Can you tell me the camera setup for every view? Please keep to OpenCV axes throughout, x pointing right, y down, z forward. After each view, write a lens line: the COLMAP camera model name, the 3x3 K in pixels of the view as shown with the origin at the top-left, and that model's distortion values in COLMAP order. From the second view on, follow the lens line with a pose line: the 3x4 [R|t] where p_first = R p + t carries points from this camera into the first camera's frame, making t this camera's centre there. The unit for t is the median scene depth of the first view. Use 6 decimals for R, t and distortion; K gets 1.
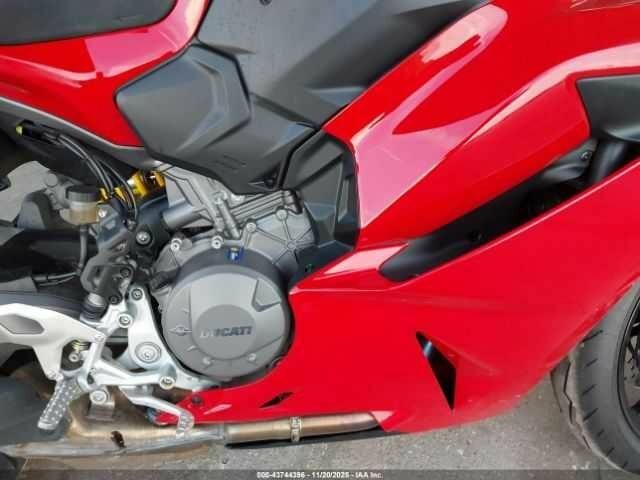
lens RADIAL K [[517.9, 0, 303.0], [0, 517.9, 246.8], [0, 0, 1]] dist [0.048322, -0.069532]
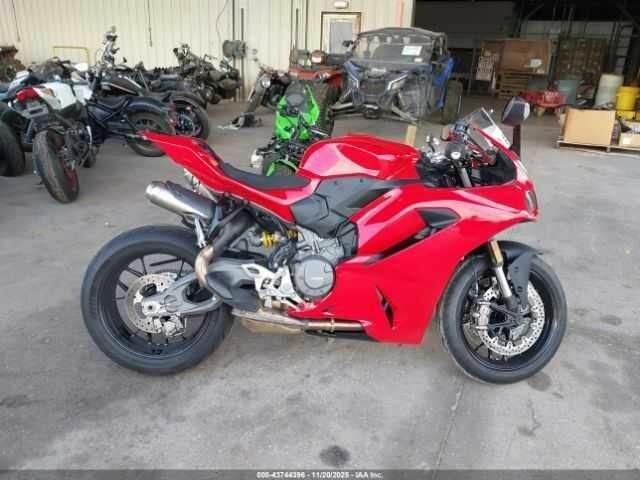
lens RADIAL K [[517.9, 0, 302.2], [0, 517.9, 236.6], [0, 0, 1]] dist [0.048322, -0.069532]
pose [[0.995824, 0.069674, -0.058985, -0.056223], [-0.083028, 0.959849, -0.267948, 0.759581], [0.037948, 0.271727, 0.961626, -2.088105]]
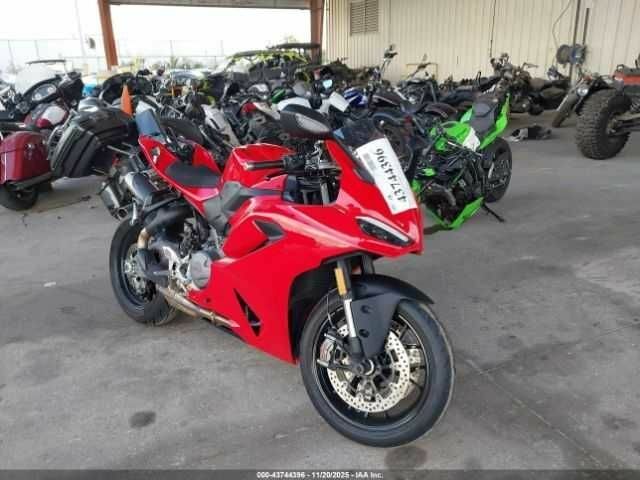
lens RADIAL K [[517.9, 0, 320.9], [0, 517.9, 235.0], [0, 0, 1]] dist [0.048322, -0.069532]
pose [[0.677139, 0.216876, -0.703170, 2.828943], [-0.401121, 0.909915, -0.105629, -0.014879], [0.616916, 0.353582, 0.703132, -1.019003]]
